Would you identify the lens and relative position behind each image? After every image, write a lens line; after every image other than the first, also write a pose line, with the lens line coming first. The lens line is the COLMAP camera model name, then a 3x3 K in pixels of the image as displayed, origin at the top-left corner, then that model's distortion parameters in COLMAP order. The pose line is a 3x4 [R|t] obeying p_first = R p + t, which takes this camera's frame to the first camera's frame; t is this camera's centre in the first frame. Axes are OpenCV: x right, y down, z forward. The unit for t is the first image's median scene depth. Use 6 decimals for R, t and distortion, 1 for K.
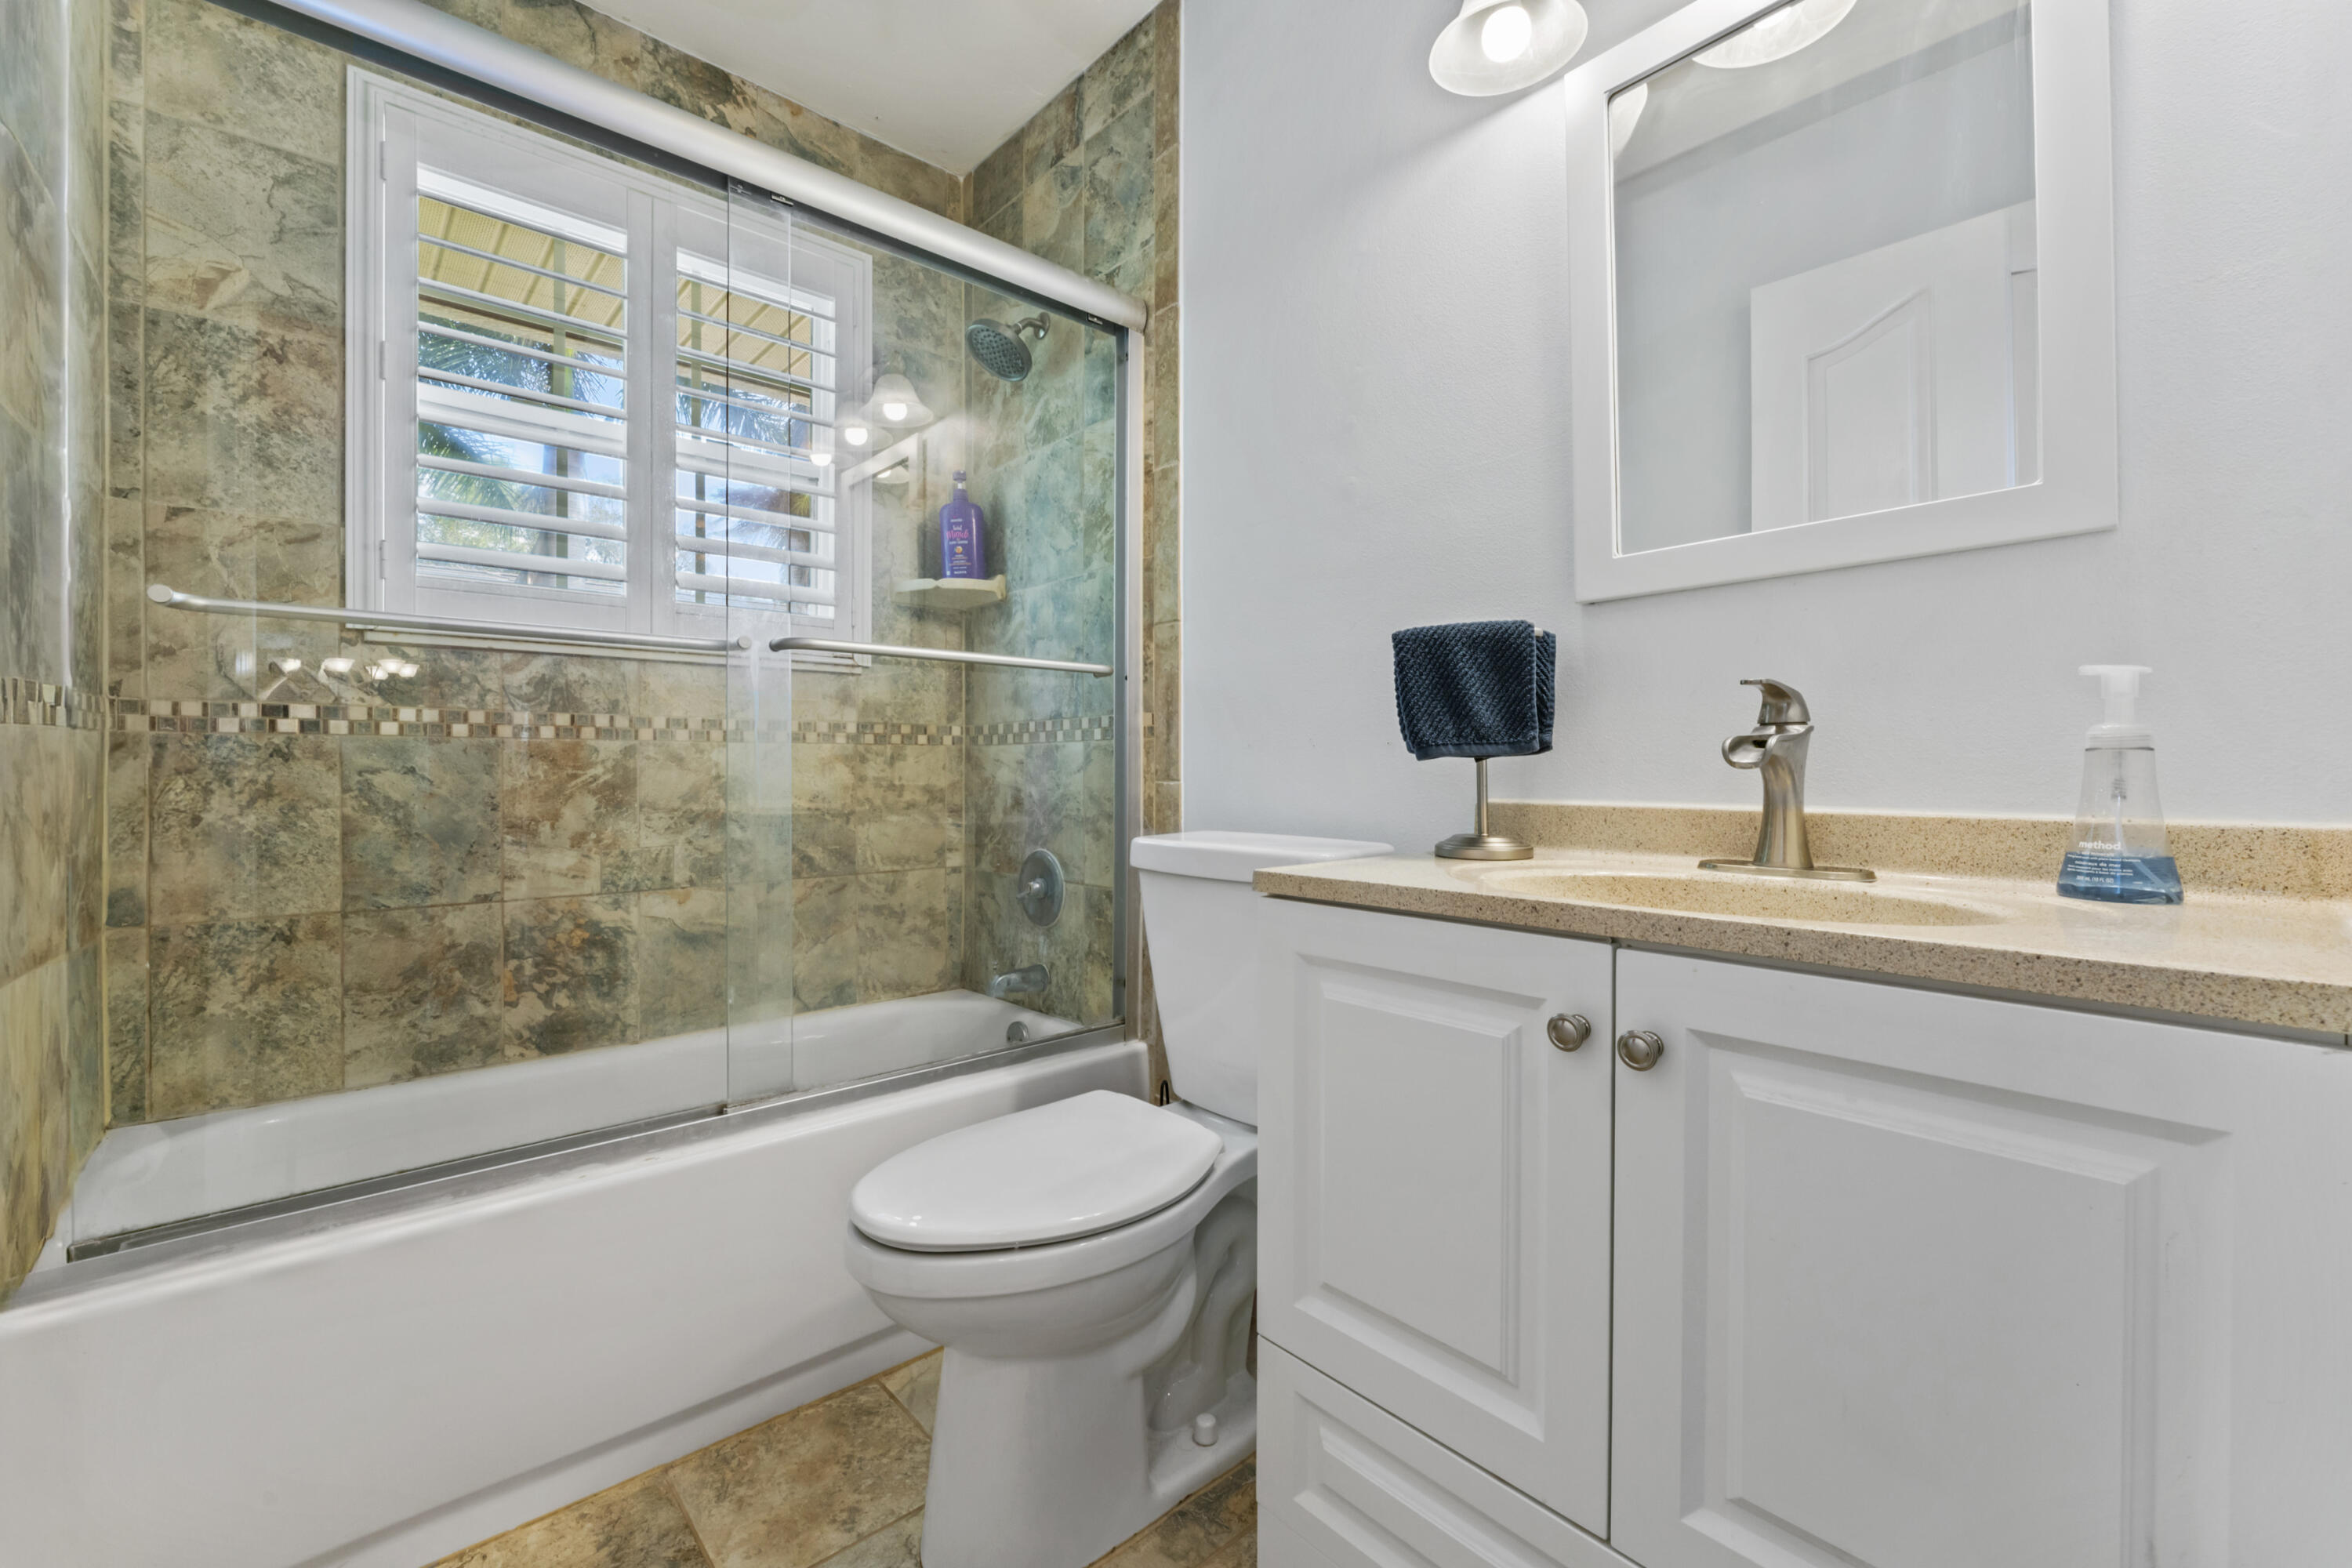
lens RADIAL K [[964.2, 0, 1174.1], [0, 964.2, 778.4], [0, 0, 1]] dist [-0.000567, -0.000017]
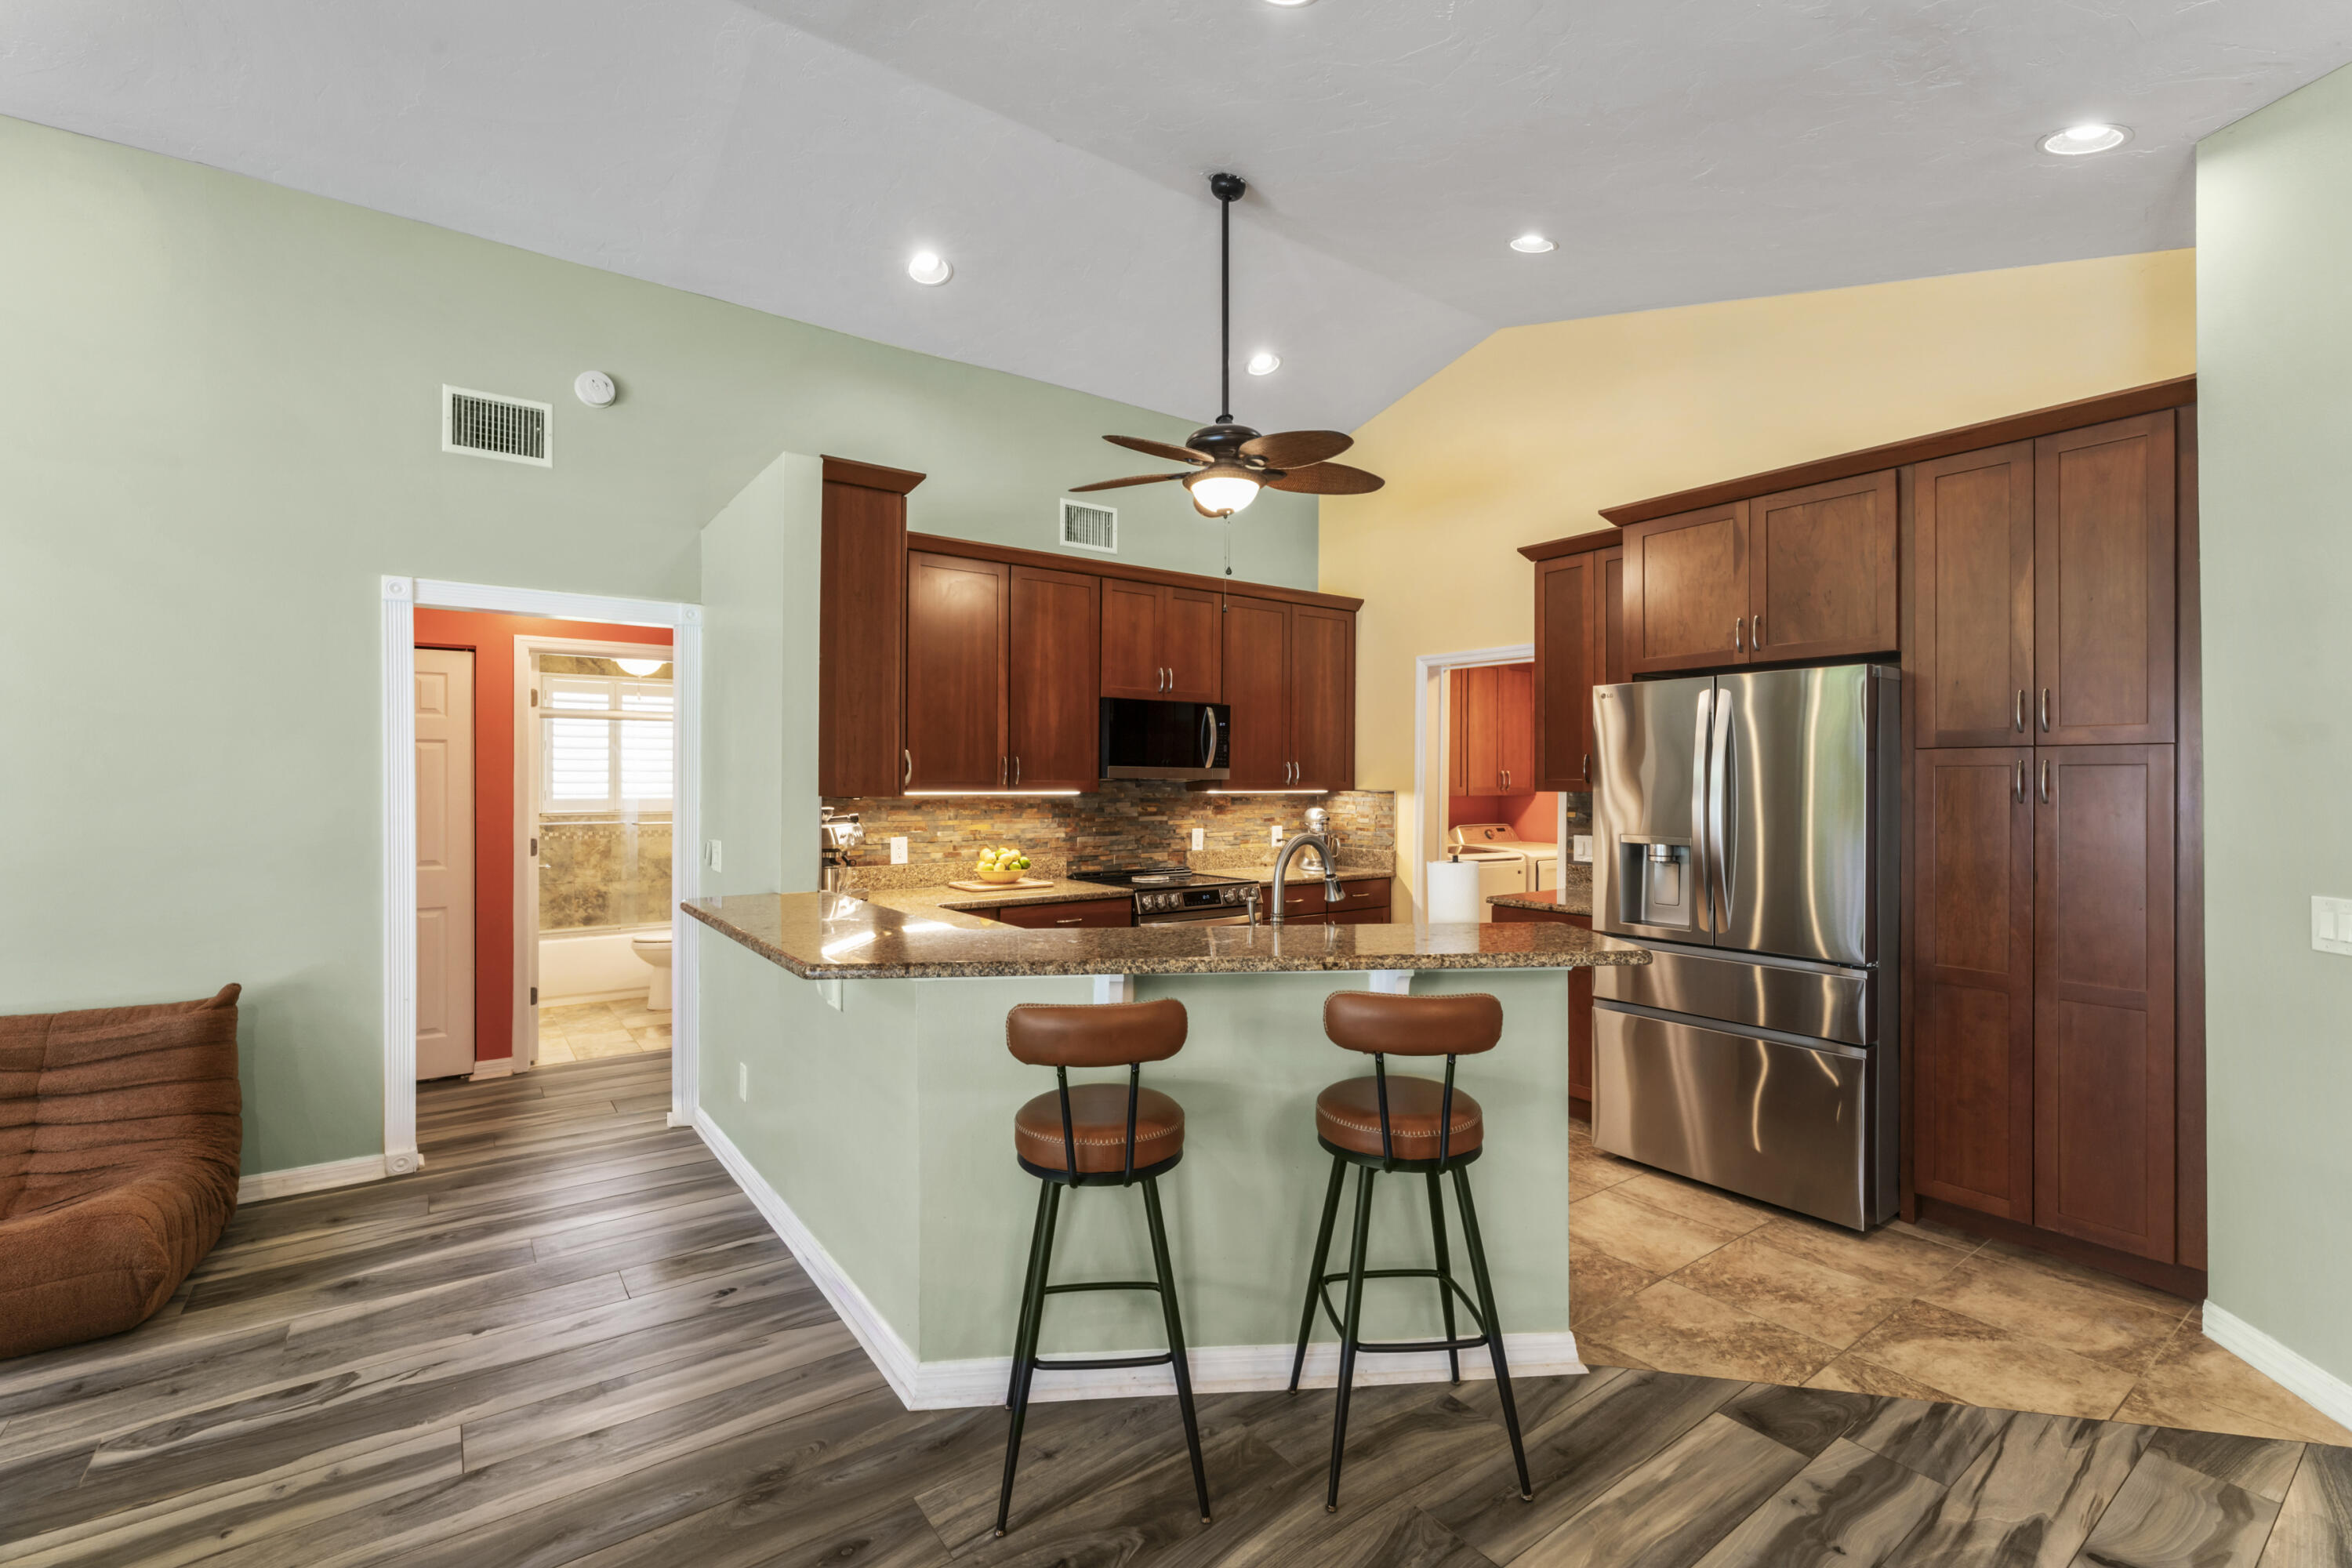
lens RADIAL K [[1019.0, 0, 1179.3], [0, 1019.0, 790.3], [0, 0, 1]] dist [0.000568, 0.000019]
pose [[0.995596, 0.001612, -0.093737, 1.928177], [-0.002325, 0.999969, -0.007501, -0.199281], [0.093722, 0.007685, 0.995569, -2.609043]]
